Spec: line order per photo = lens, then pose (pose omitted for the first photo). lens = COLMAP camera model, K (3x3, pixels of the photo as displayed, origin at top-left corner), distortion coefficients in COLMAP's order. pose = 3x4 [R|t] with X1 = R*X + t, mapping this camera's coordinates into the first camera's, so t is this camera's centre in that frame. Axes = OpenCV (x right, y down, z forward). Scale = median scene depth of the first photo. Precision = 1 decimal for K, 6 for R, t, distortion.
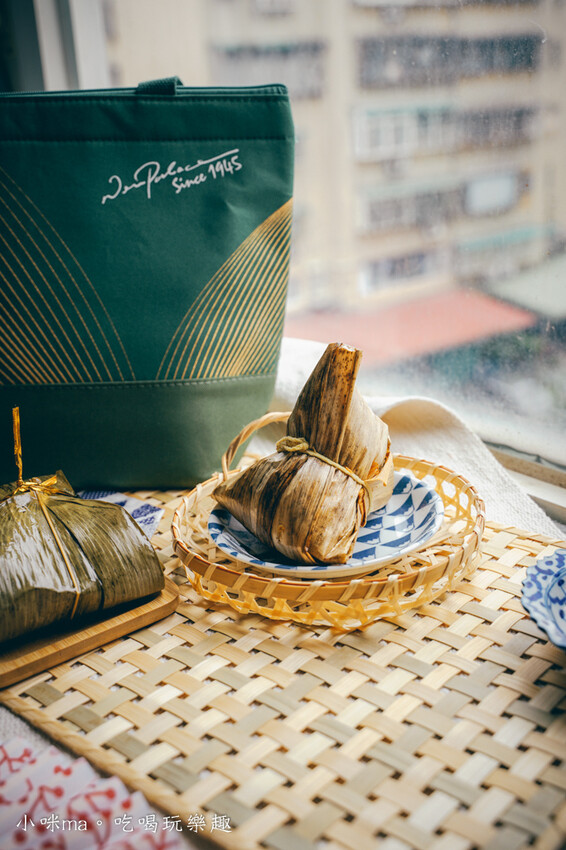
lens RADIAL K [[945.8, 0, 283.1], [0, 945.8, 424.2], [0, 0, 1]] dist [-0.004886, 0.000000]
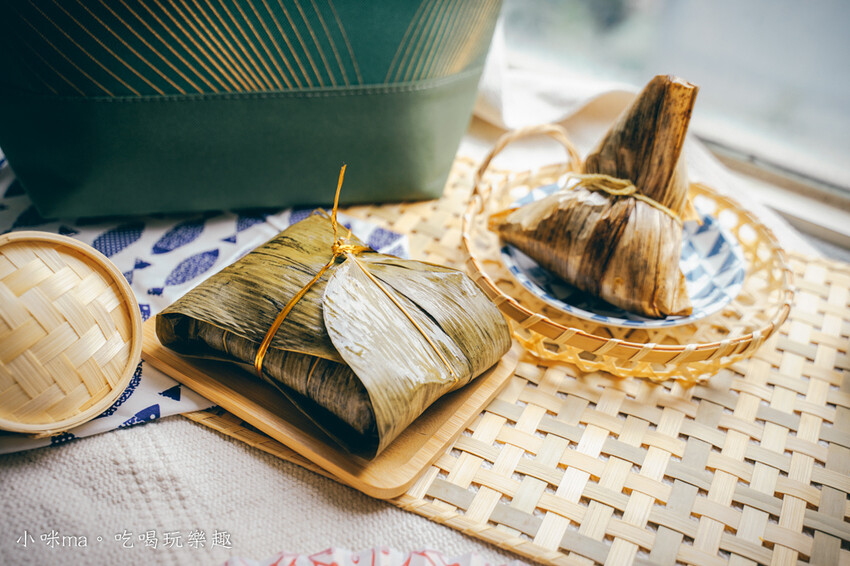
lens RADIAL K [[969.9, 0, 424.8], [0, 969.9, 283.3], [0, 0, 1]] dist [0.010857, 0.000000]
pose [[0.945504, -0.080071, 0.315610, -0.485626], [-0.021329, 0.951980, 0.305418, -0.178836], [-0.324910, -0.295505, 0.898393, 0.176383]]
